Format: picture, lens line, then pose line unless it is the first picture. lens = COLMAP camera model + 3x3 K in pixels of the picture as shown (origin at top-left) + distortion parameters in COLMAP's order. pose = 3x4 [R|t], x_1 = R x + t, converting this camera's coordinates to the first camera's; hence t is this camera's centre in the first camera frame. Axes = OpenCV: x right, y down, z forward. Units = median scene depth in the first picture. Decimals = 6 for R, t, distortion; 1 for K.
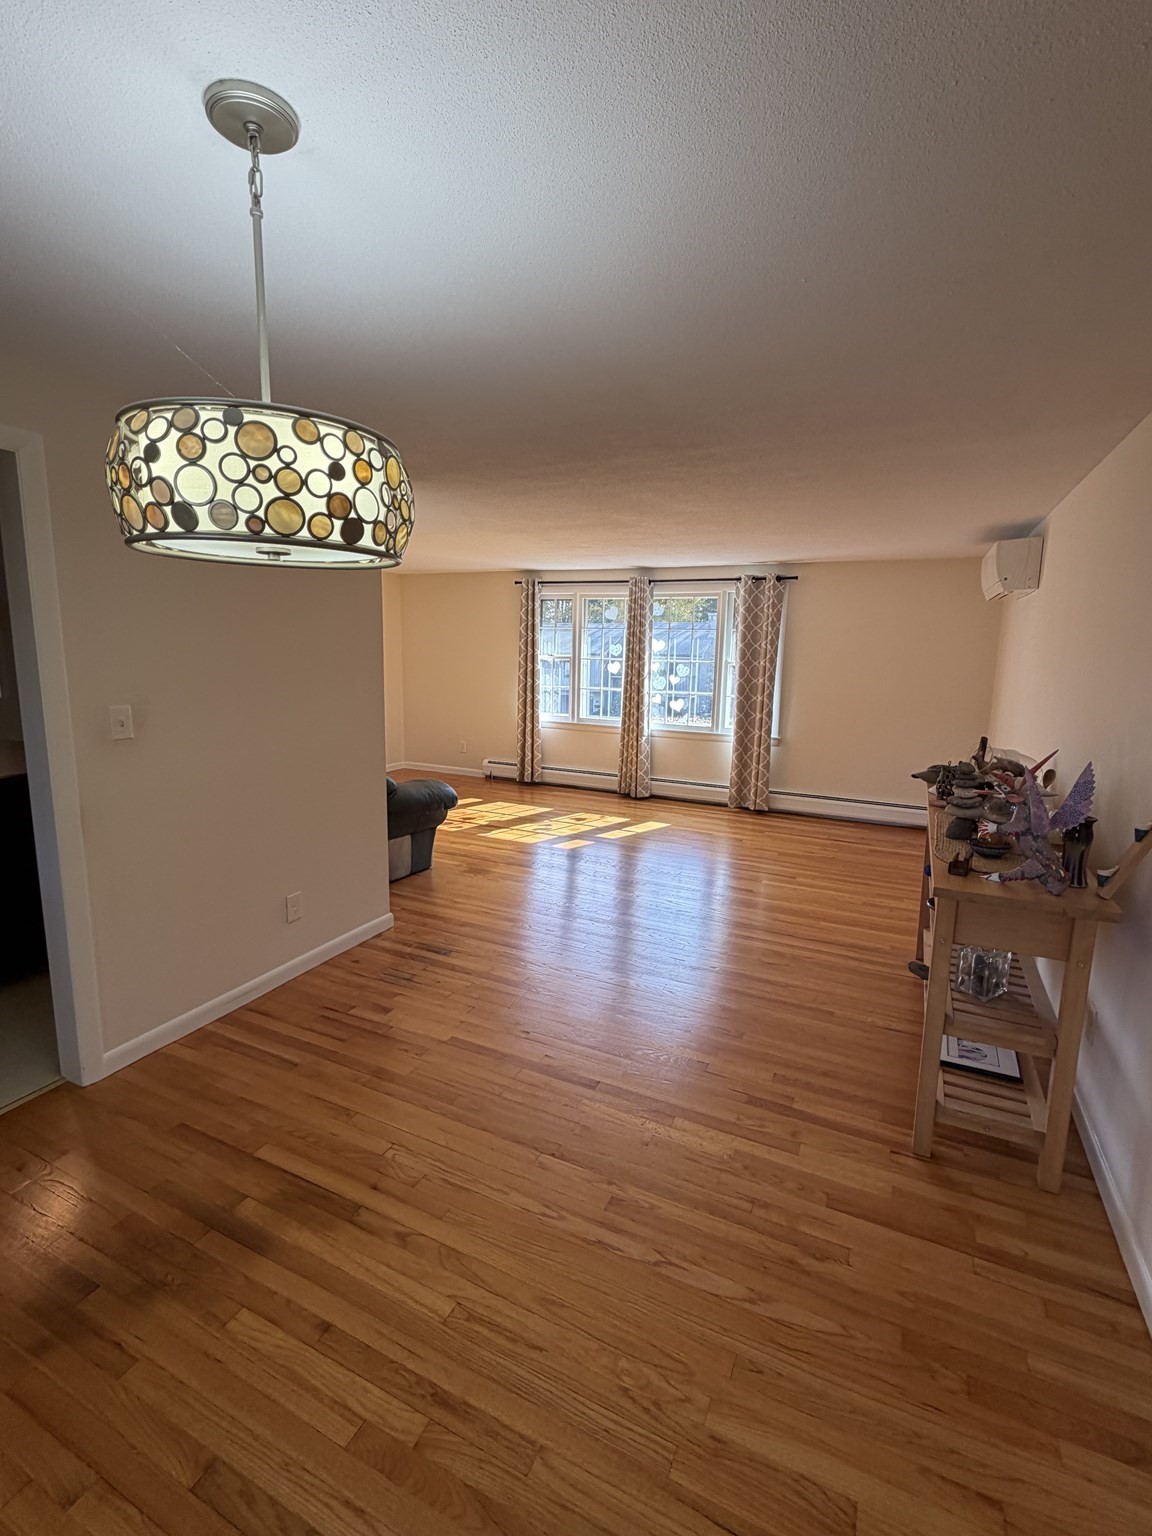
lens RADIAL K [[692.1, 0, 585.9], [0, 692.1, 765.3], [0, 0, 1]] dist [0.002956, -0.002600]
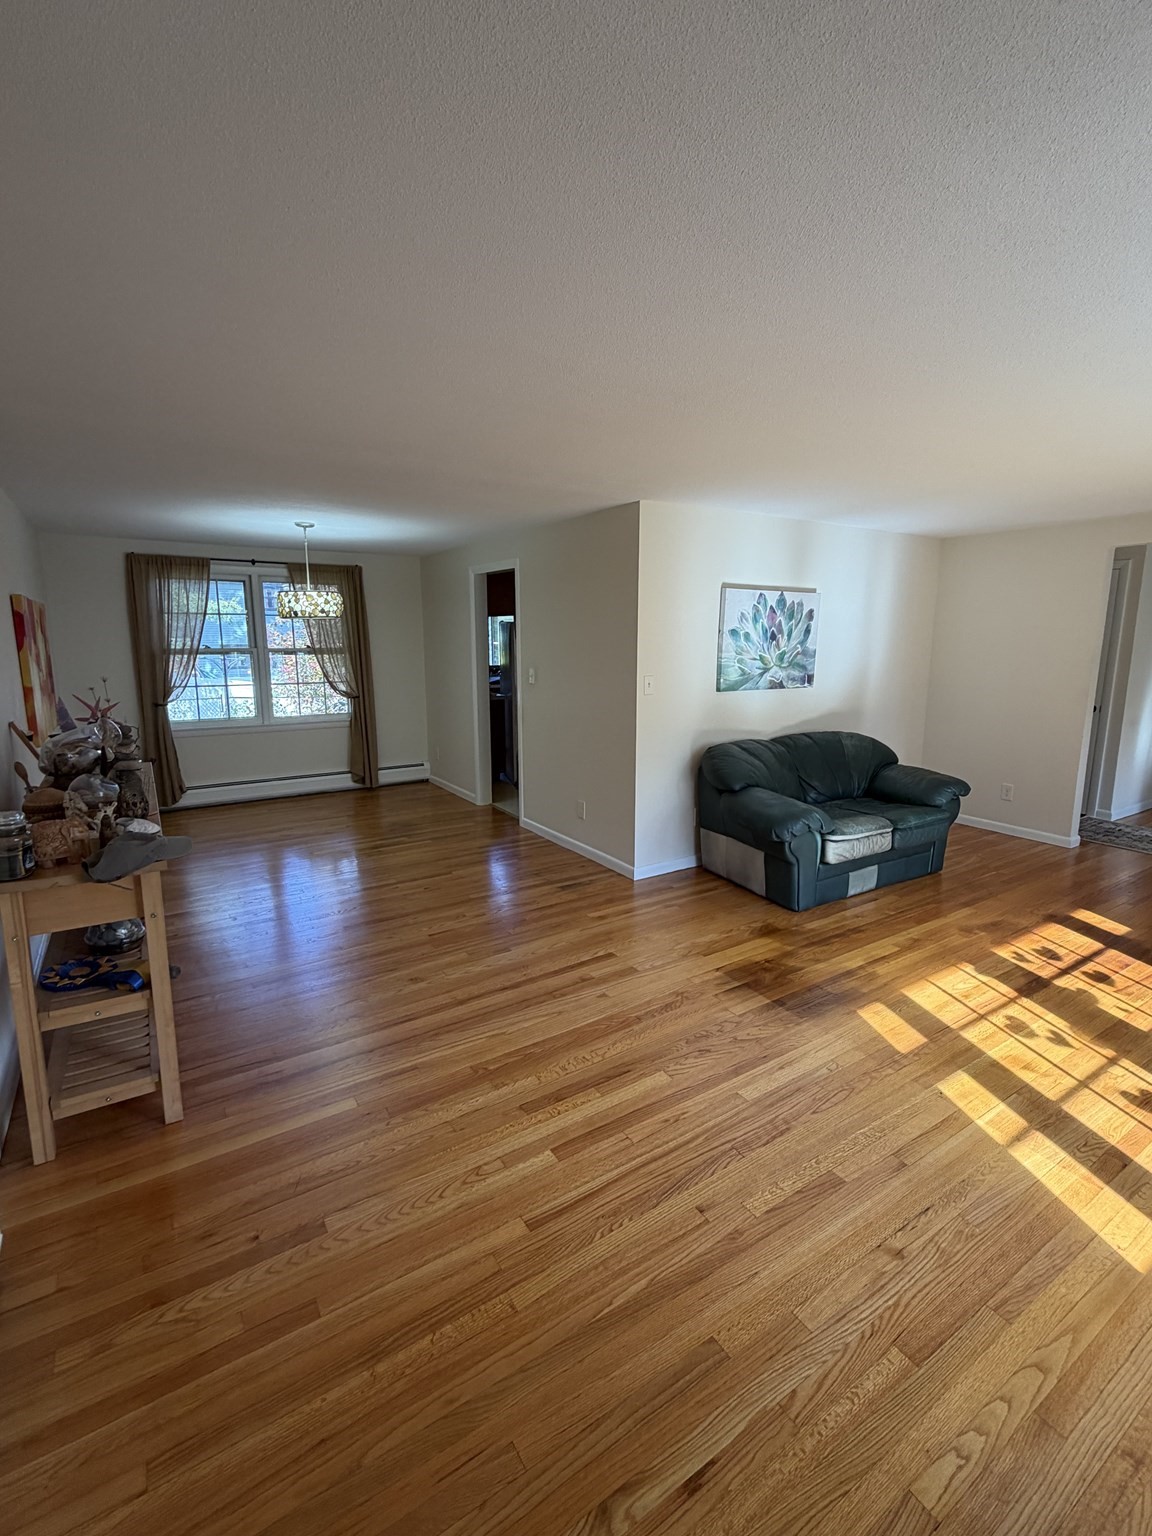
lens RADIAL K [[692.1, 0, 578.3], [0, 692.1, 764.9], [0, 0, 1]] dist [0.002956, -0.002600]
pose [[-0.529201, 0.136387, -0.837463, 0.484462], [-0.156348, 0.954422, 0.254232, -0.157337], [0.833967, 0.265475, -0.483757, 0.959828]]
